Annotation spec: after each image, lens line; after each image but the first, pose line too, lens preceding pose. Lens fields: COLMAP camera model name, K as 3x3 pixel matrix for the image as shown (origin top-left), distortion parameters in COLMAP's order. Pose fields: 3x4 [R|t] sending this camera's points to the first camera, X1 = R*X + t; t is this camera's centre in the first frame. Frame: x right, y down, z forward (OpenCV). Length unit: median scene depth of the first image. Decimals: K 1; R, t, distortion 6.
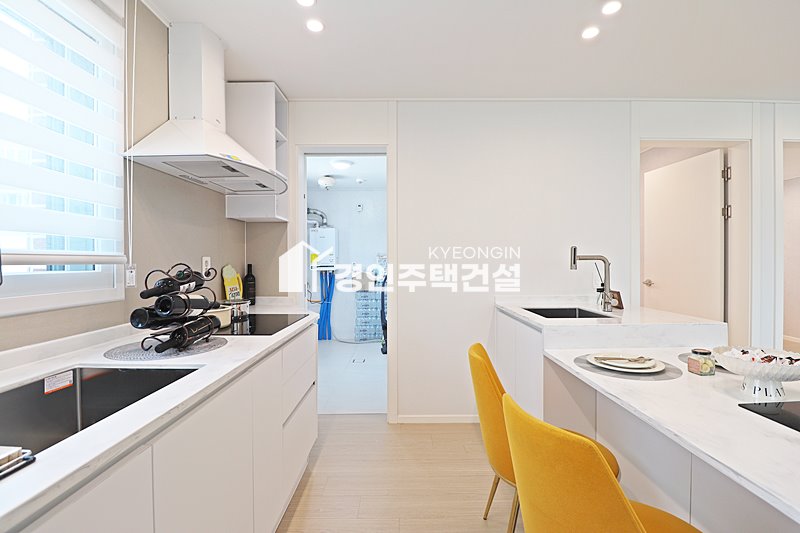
lens RADIAL K [[369.4, 0, 401.2], [0, 369.4, 269.7], [0, 0, 1]] dist [-0.011246, -0.003339]
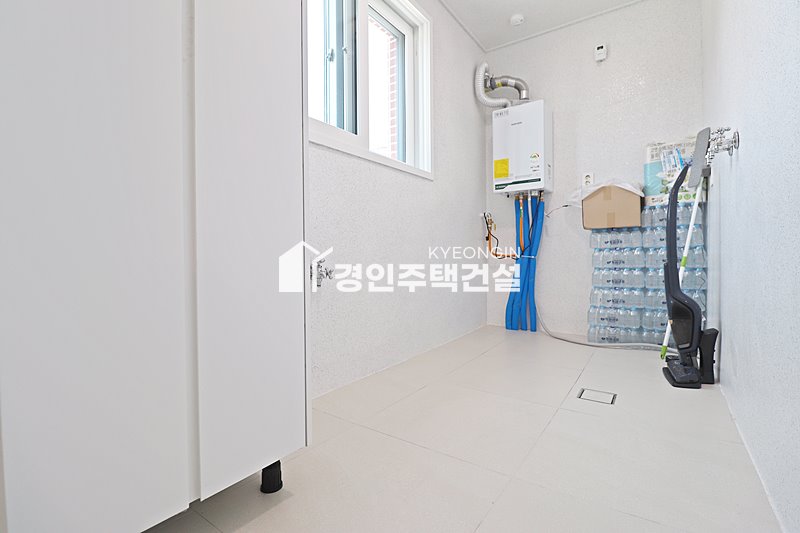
lens RADIAL K [[369.4, 0, 404.3], [0, 369.4, 264.0], [0, 0, 1]] dist [-0.011246, -0.003339]
pose [[0.820857, 0.005569, -0.571106, -0.052720], [-0.002785, 0.999980, 0.005747, 0.096565], [0.571127, -0.003127, 0.820856, 0.496532]]
